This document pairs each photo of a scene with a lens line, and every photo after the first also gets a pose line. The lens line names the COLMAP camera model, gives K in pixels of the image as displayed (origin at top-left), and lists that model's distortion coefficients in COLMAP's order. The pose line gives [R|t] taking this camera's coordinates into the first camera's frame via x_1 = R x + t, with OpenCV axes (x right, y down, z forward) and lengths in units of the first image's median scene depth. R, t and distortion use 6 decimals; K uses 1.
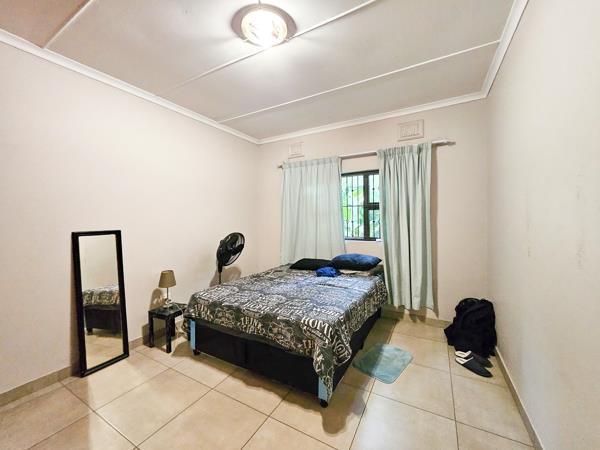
lens RADIAL K [[241.6, 0, 301.3], [0, 241.6, 222.9], [0, 0, 1]] dist [0.000741, -0.000017]
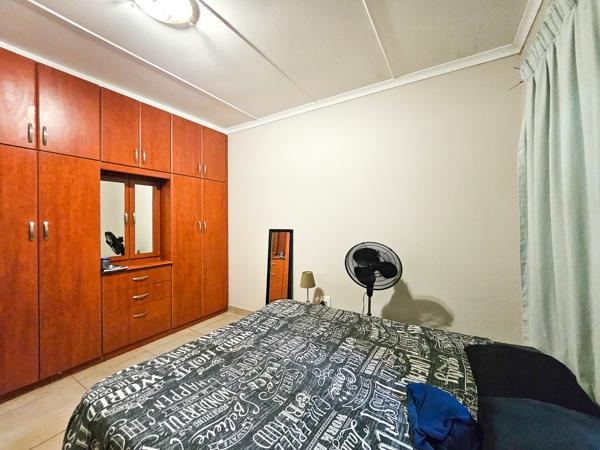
lens RADIAL K [[241.6, 0, 301.3], [0, 241.6, 223.2], [0, 0, 1]] dist [0.000741, -0.000017]
pose [[-0.042297, 0.020667, -0.998891, 0.523585], [-0.013729, 0.999680, 0.021264, -0.030668], [0.999011, 0.014613, -0.041999, 1.155148]]
